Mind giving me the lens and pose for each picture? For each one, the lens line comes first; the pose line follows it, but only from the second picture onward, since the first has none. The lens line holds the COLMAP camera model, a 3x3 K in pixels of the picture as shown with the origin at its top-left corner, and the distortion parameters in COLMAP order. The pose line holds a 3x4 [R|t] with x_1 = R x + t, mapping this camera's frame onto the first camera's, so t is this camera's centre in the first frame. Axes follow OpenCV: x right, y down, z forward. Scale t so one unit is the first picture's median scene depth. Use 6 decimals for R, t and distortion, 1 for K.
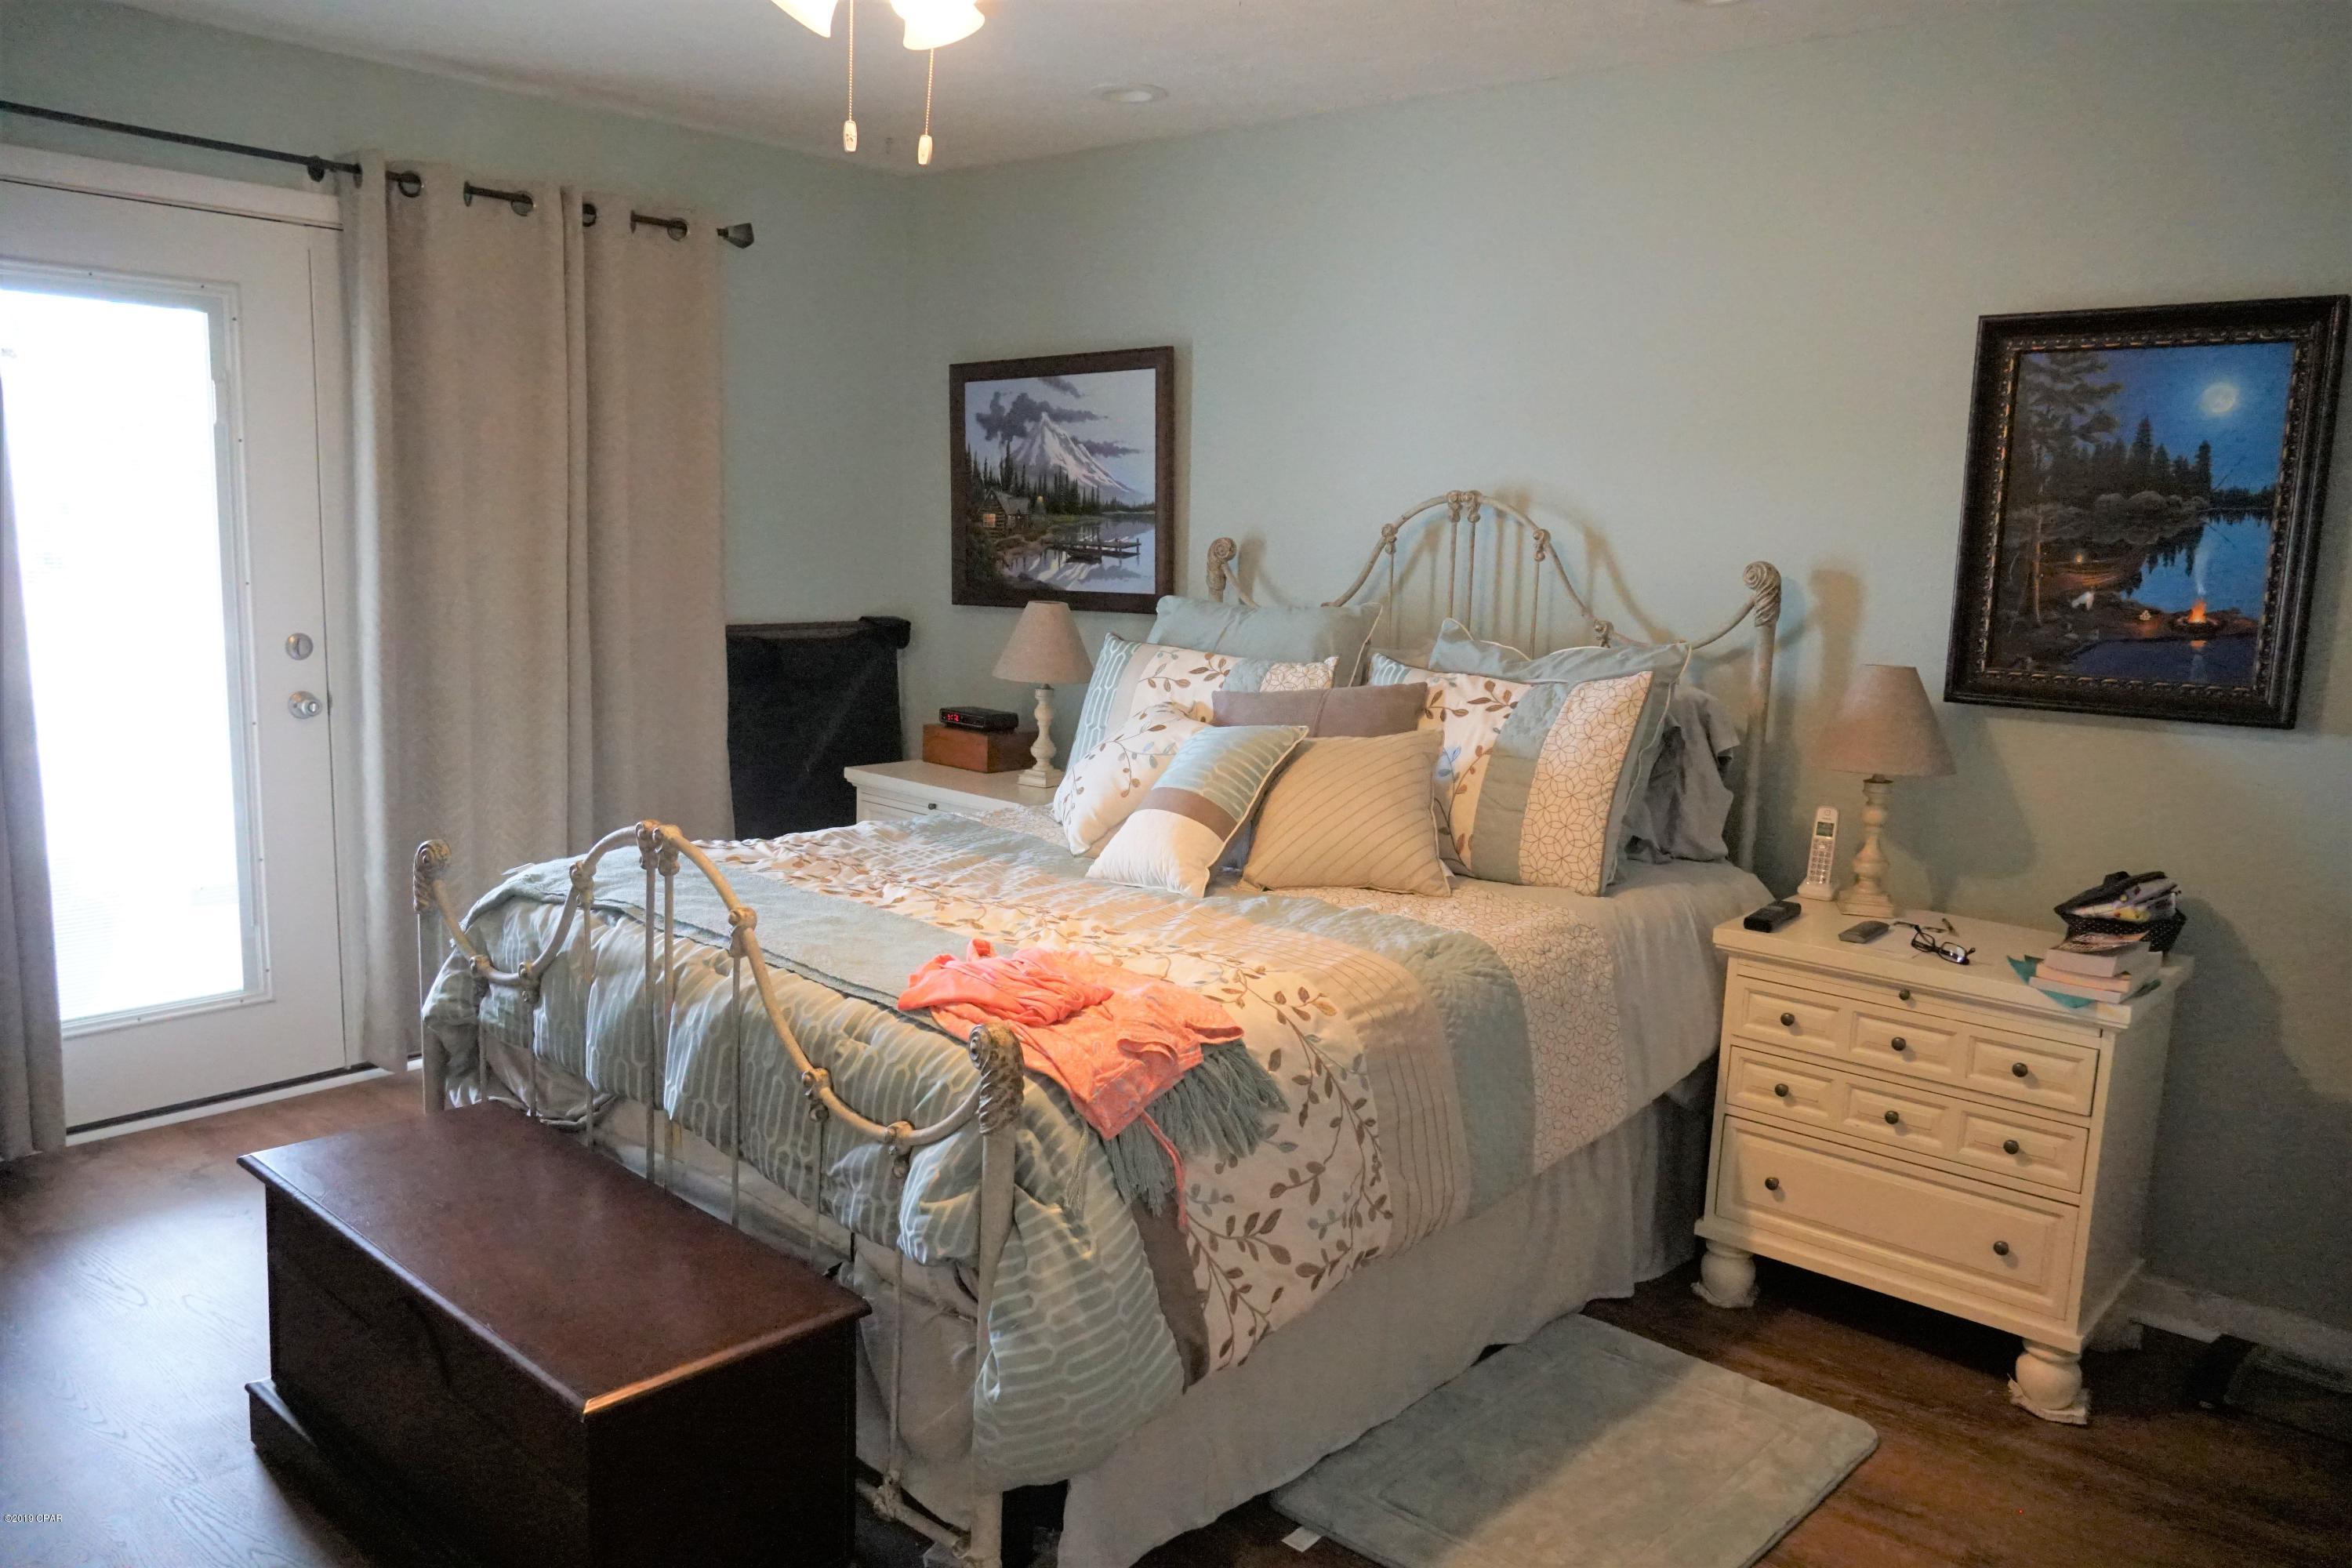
lens RADIAL K [[1763.0, 0, 1176.0], [0, 1763.0, 784.0], [0, 0, 1]] dist [-0.049026, 0.060212]
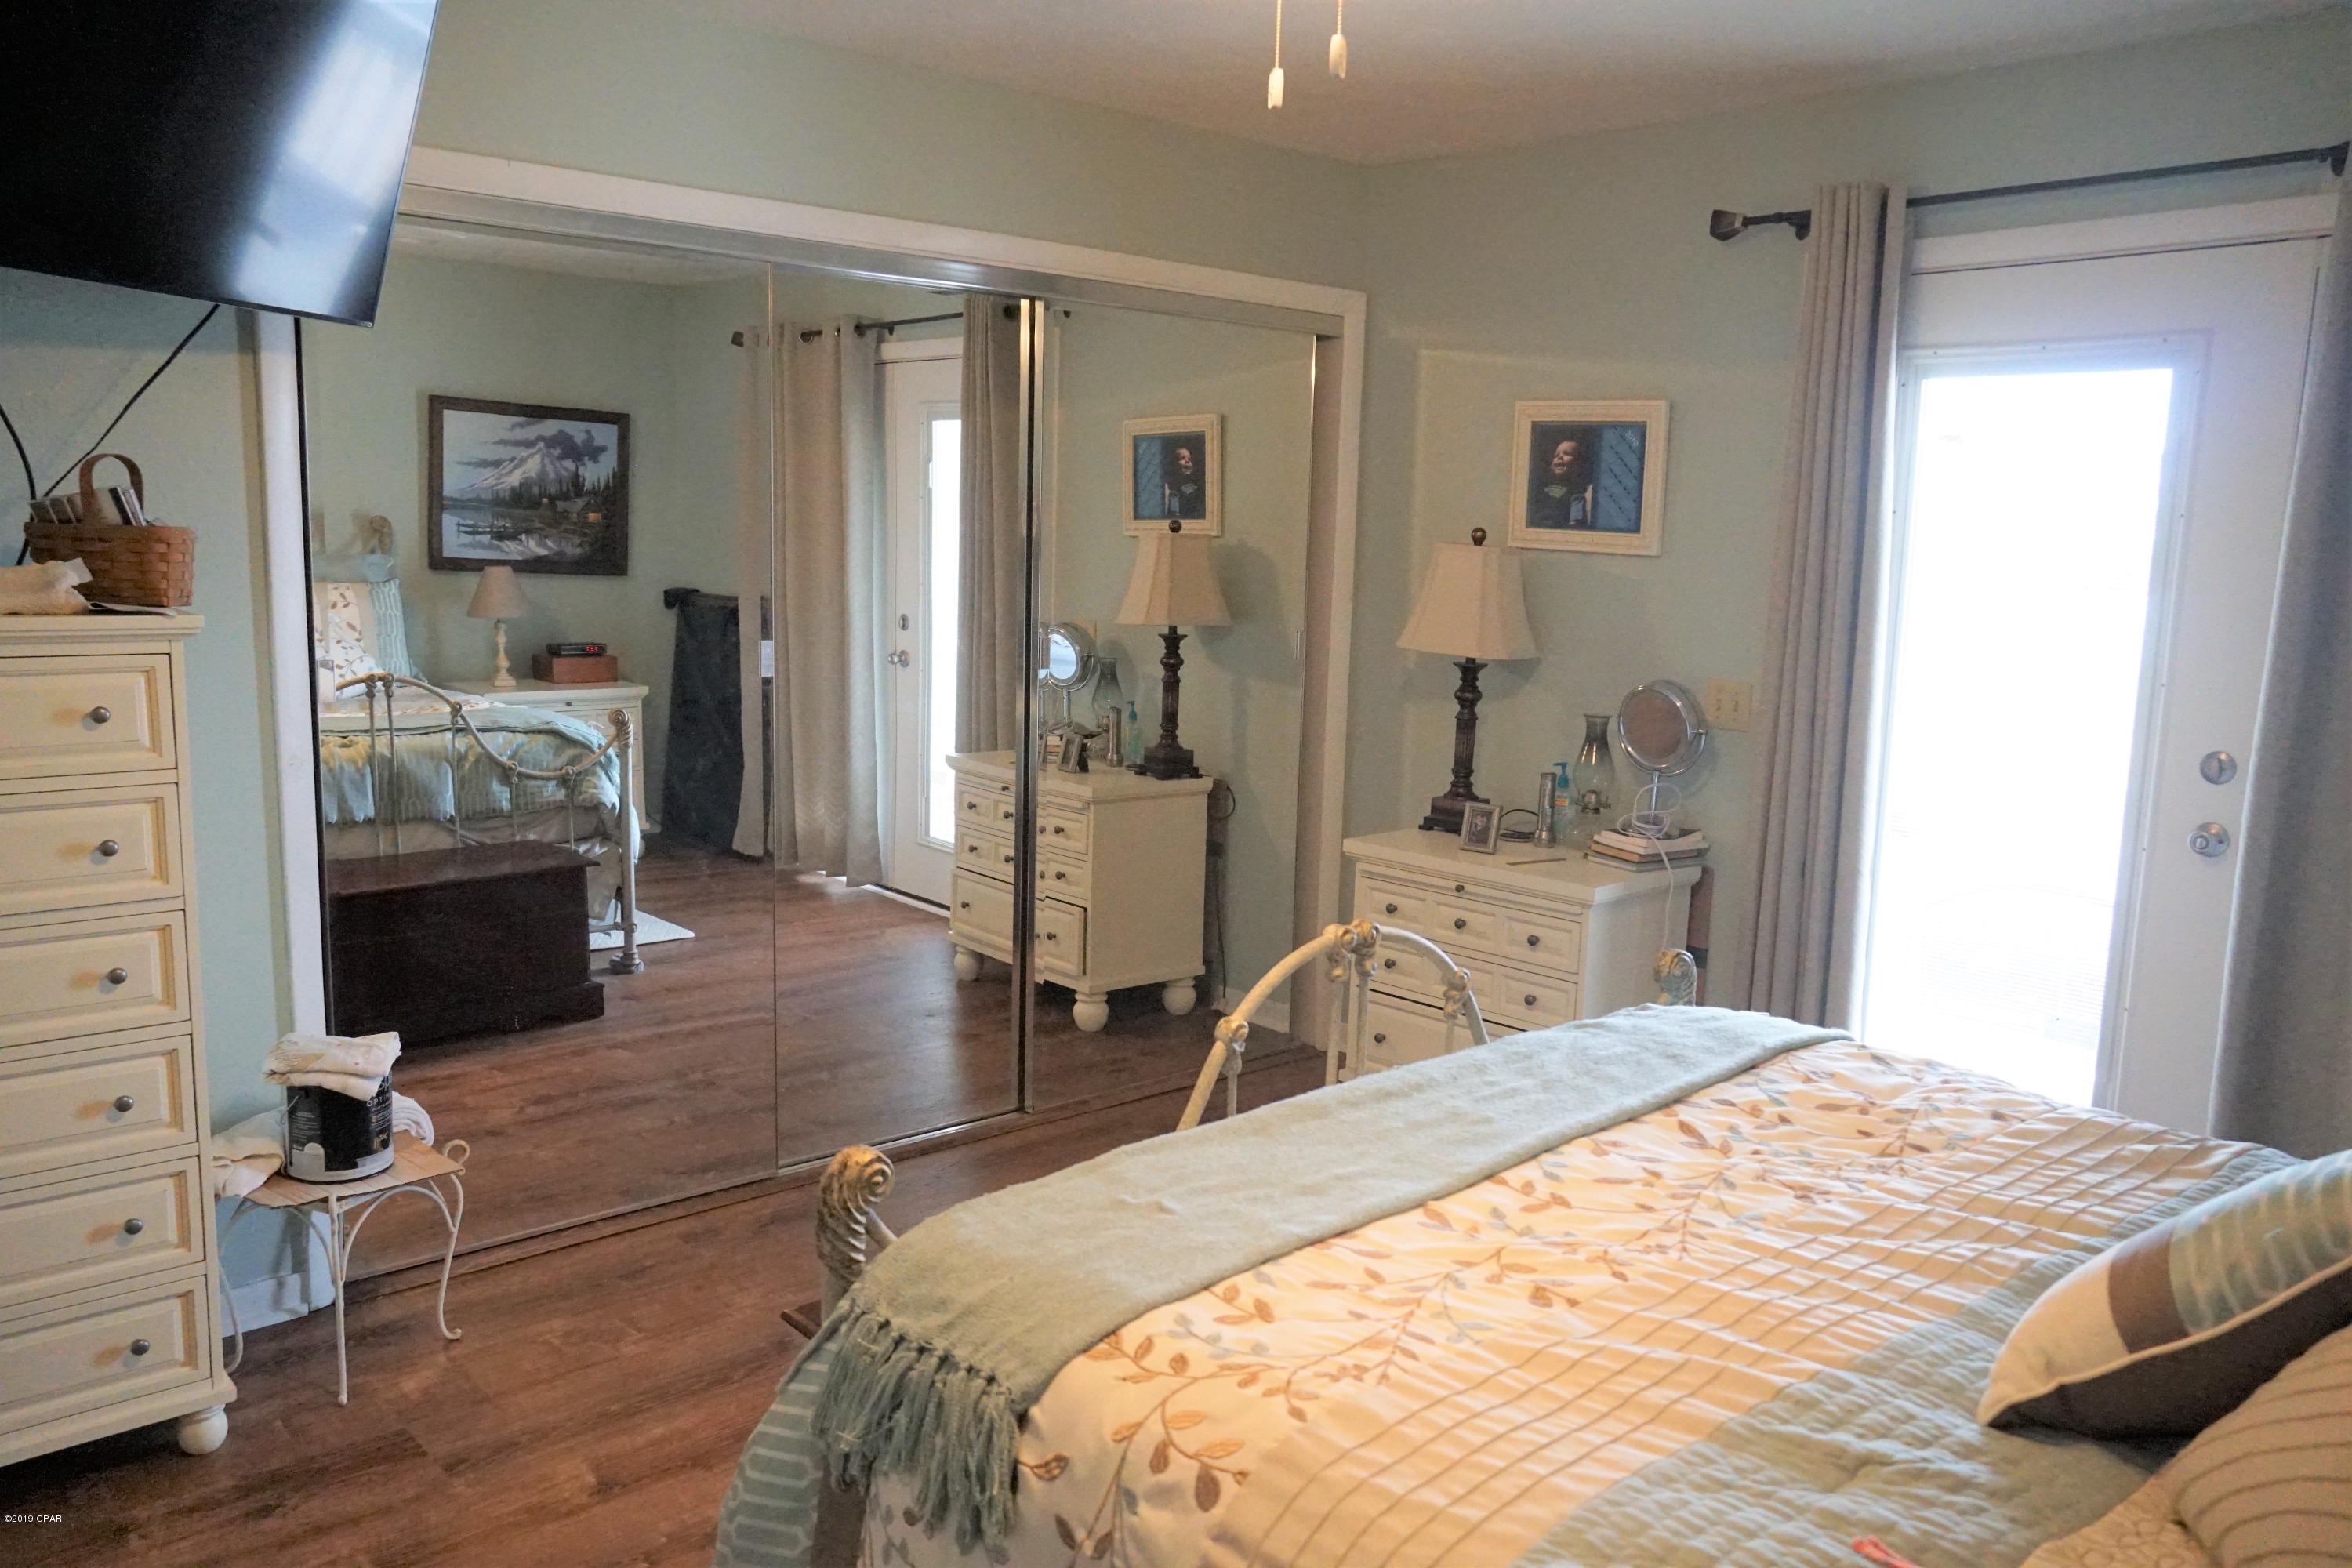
lens RADIAL K [[1763.0, 0, 1176.0], [0, 1763.0, 784.0], [0, 0, 1]] dist [-0.049026, 0.060212]
pose [[-0.148345, 0.101725, -0.983690, 0.557428], [-0.176580, 0.975986, 0.127557, -0.138453], [0.973043, 0.192622, -0.126821, 0.979086]]
